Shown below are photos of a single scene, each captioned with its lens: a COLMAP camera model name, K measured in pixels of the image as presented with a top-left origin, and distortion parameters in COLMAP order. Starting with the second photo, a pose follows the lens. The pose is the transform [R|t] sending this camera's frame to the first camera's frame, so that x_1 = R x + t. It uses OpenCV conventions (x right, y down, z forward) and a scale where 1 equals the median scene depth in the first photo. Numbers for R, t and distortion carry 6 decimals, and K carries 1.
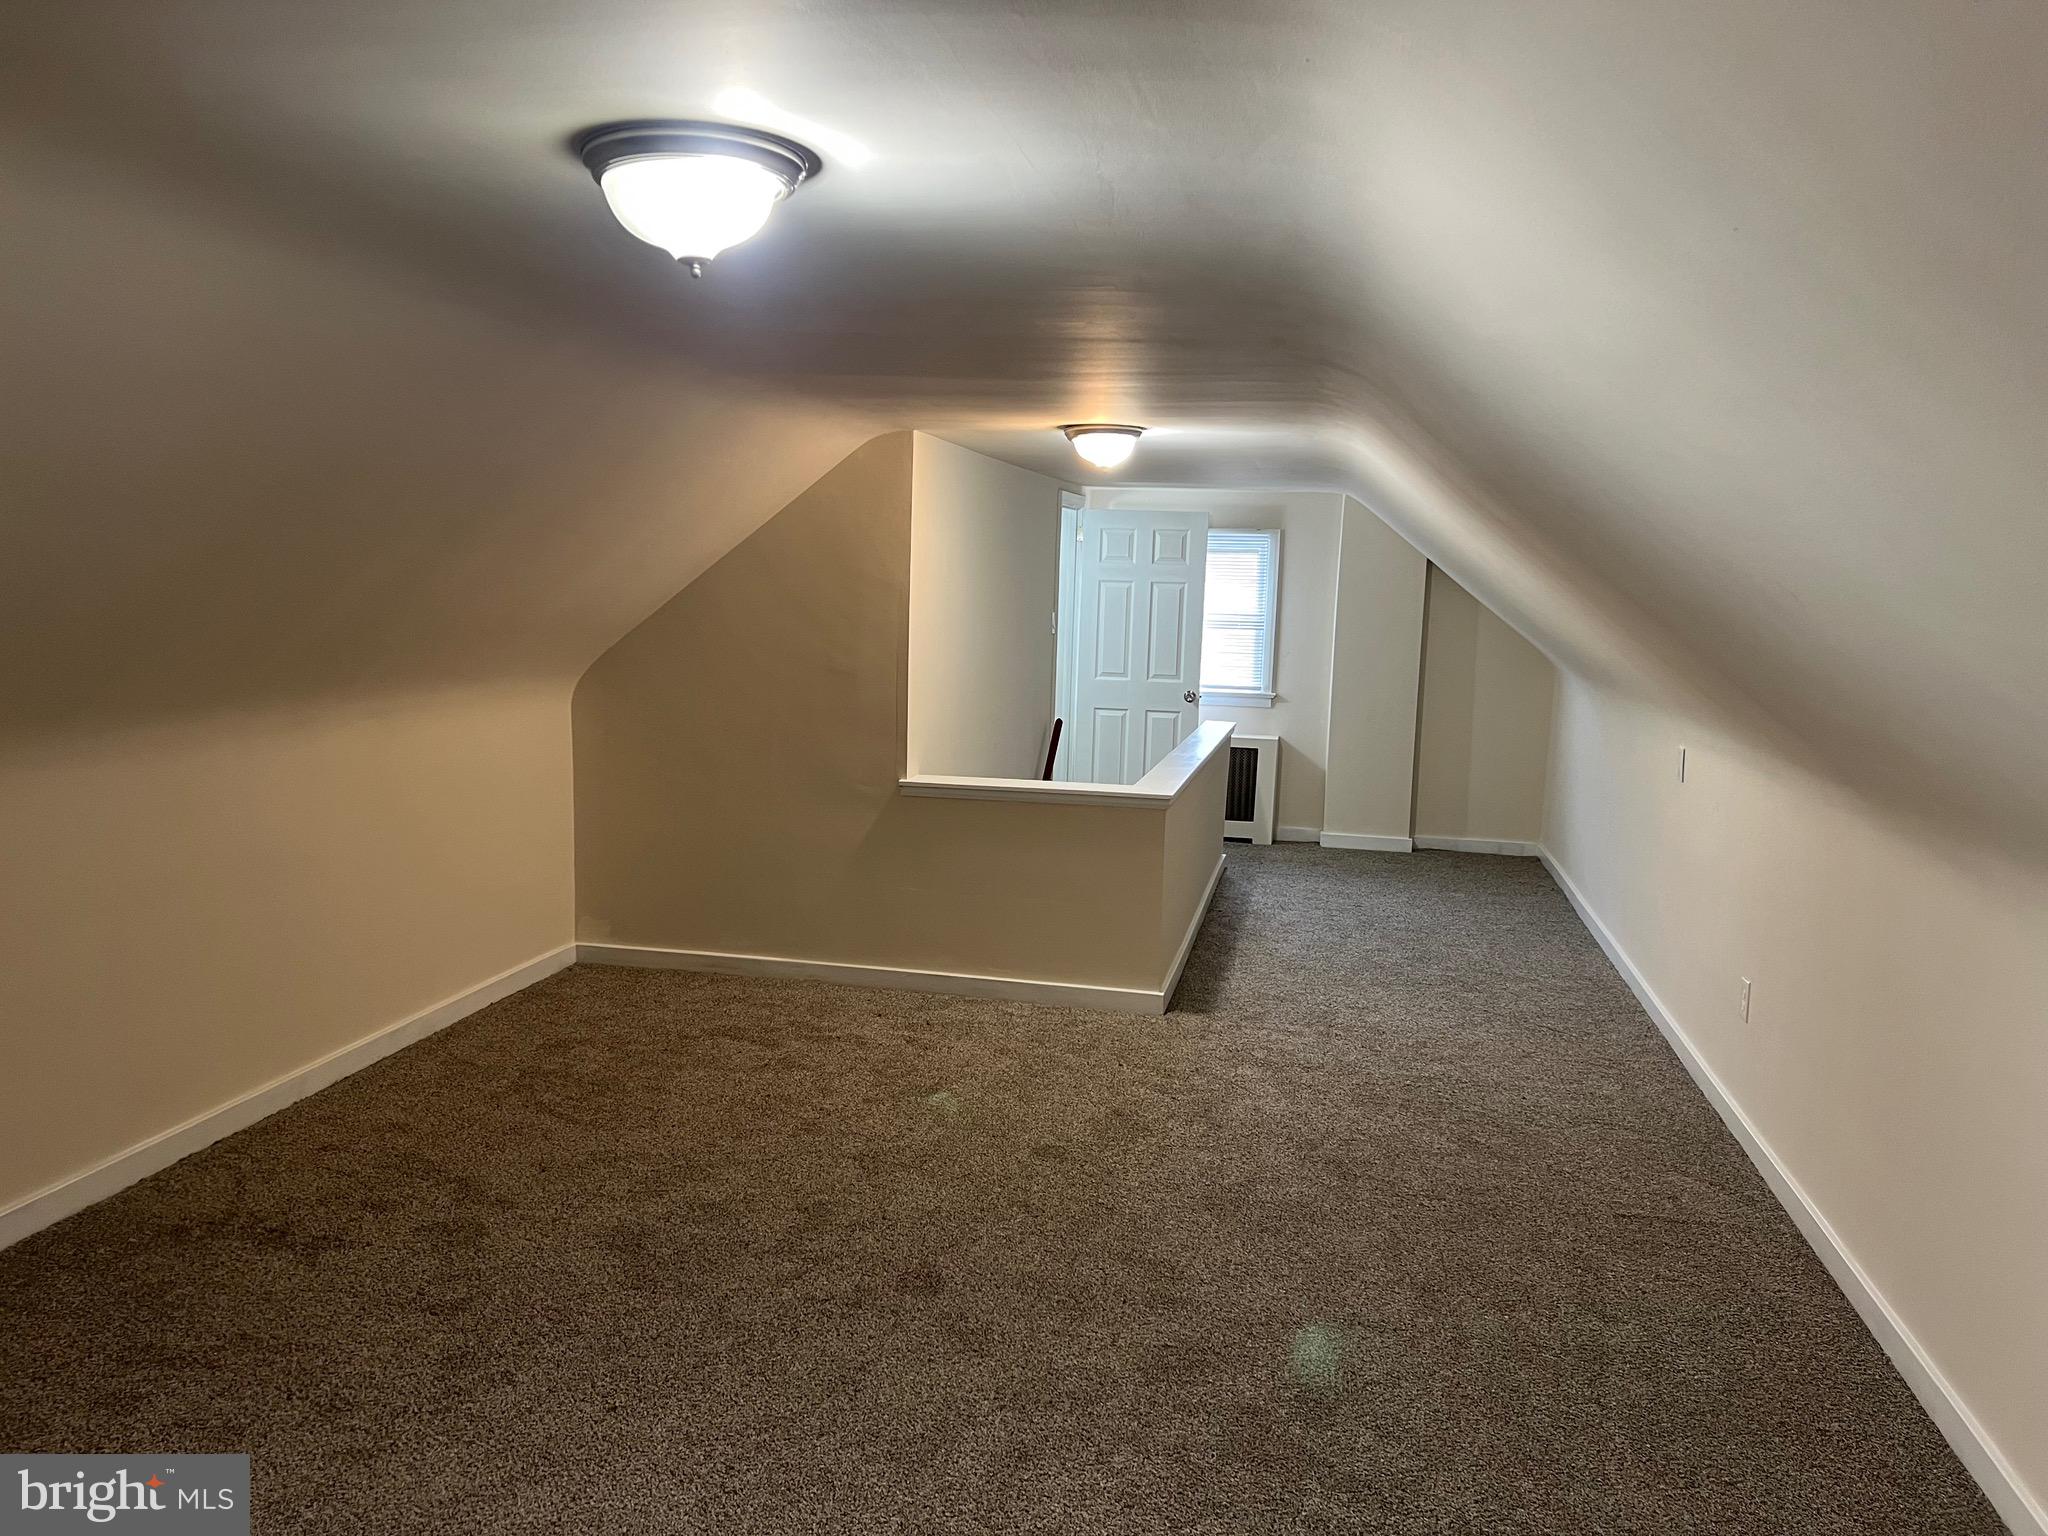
lens RADIAL K [[1548.1, 0, 1026.3], [0, 1548.1, 760.6], [0, 0, 1]] dist [0.092521, -0.141308]
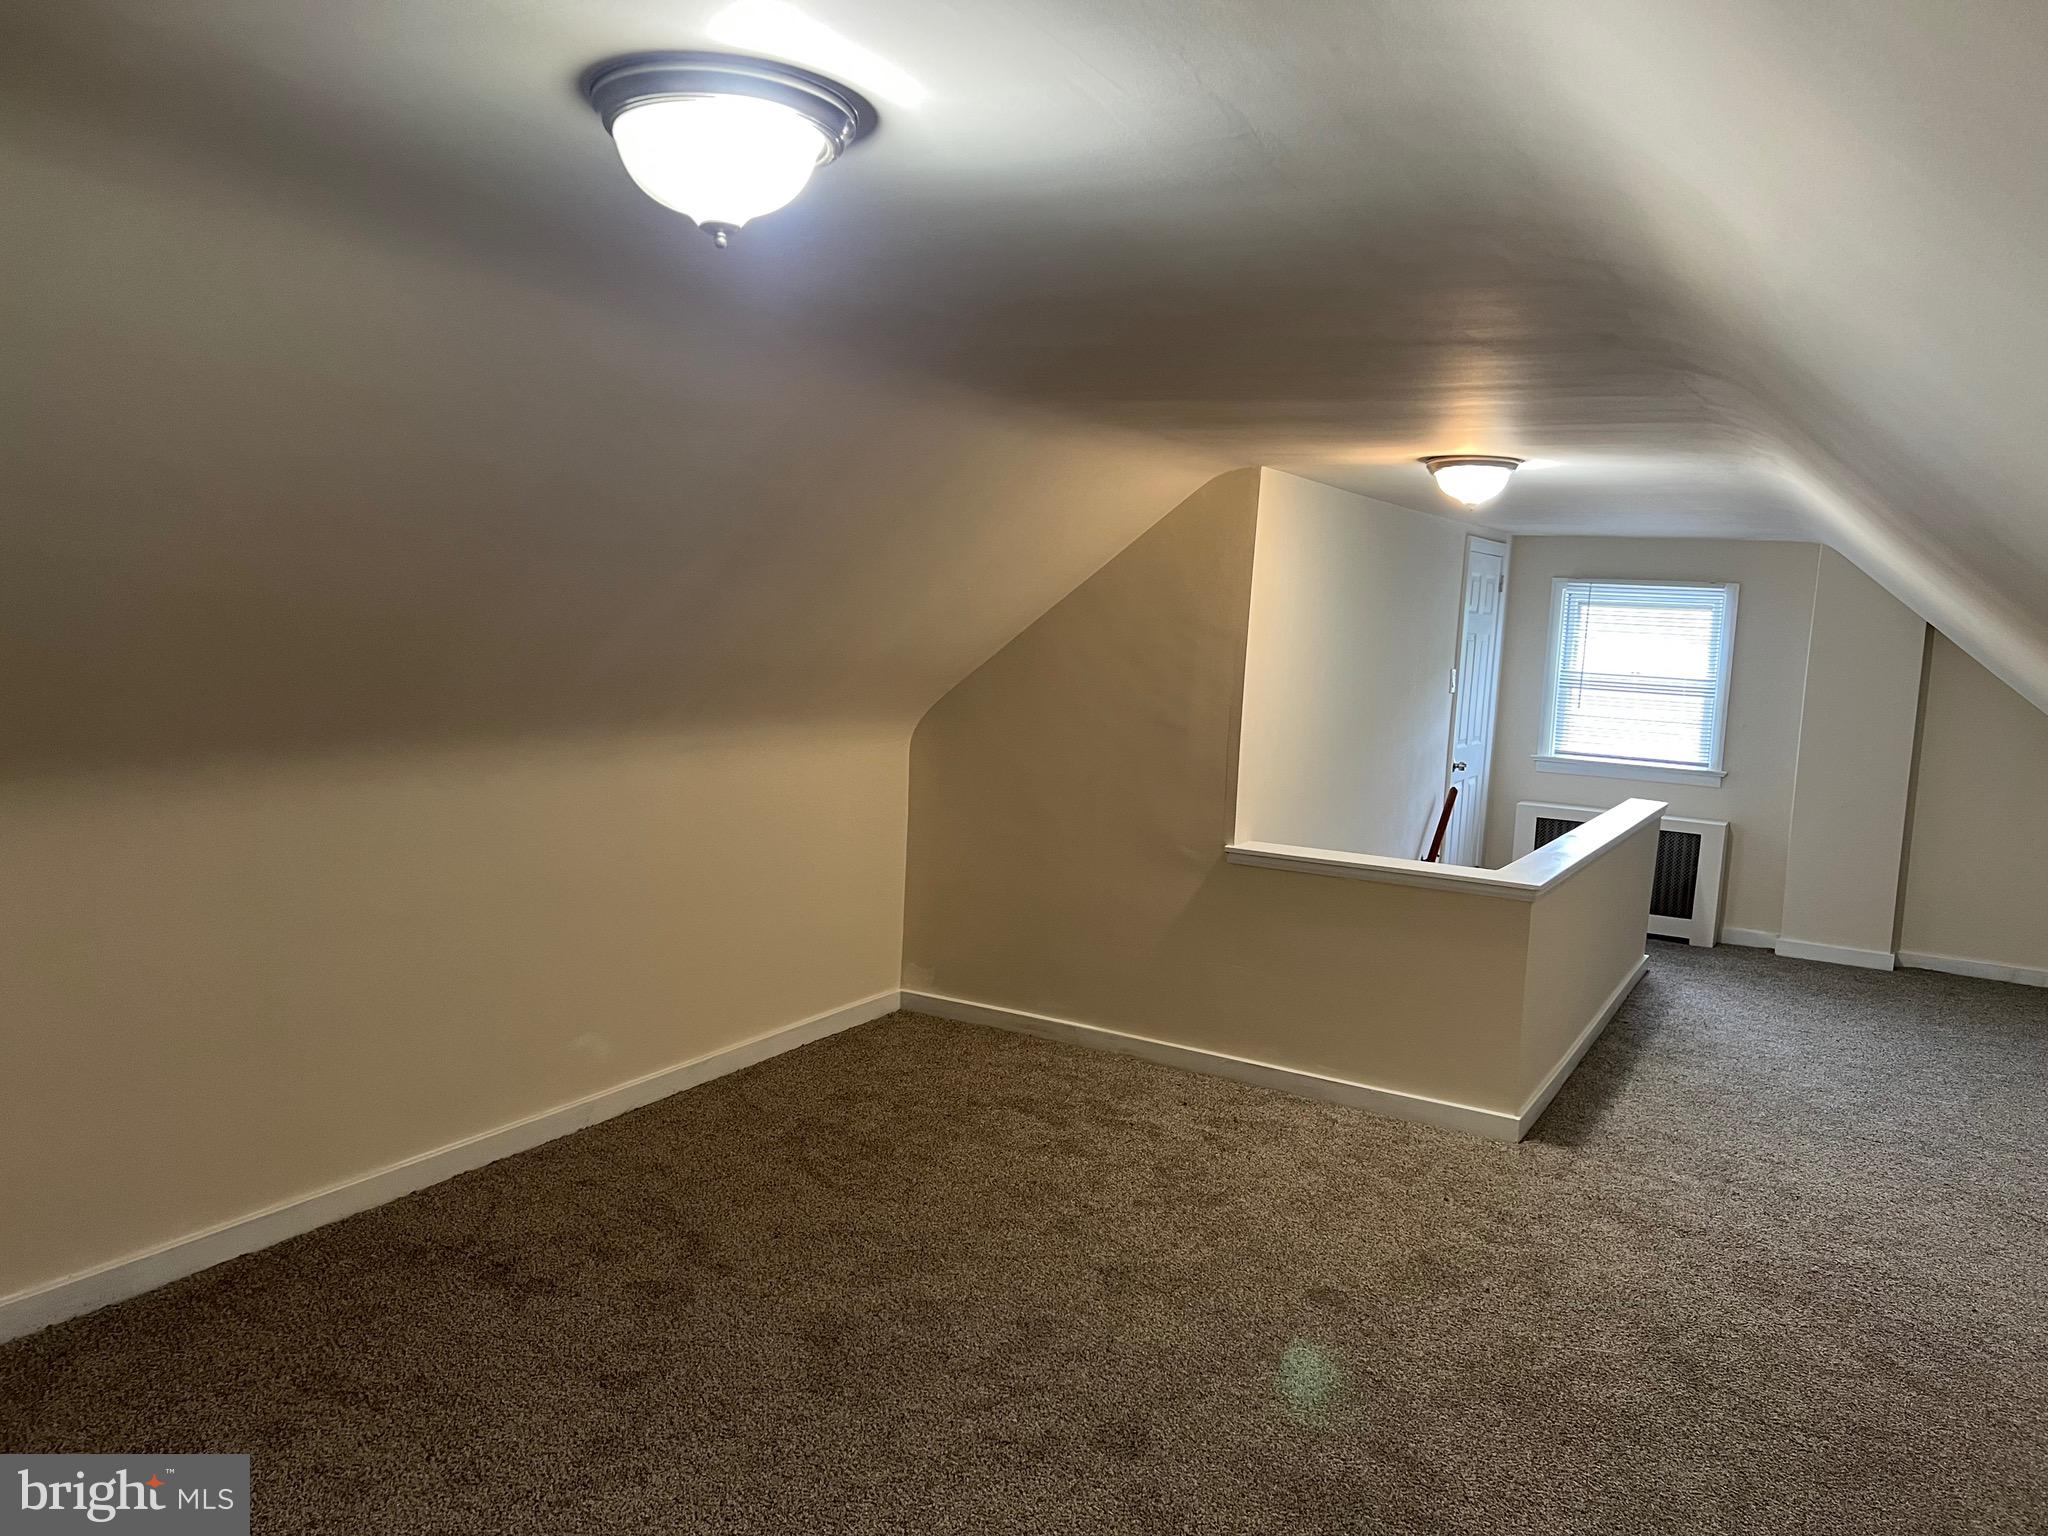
lens RADIAL K [[1571.3, 0, 1022.9], [0, 1571.3, 743.3], [0, 0, 1]] dist [0.040801, -0.038124]
pose [[0.956805, 0.047339, -0.286849, 0.075067], [-0.060111, 0.997547, -0.035878, -0.008137], [0.284447, 0.051571, 0.957304, 0.091427]]
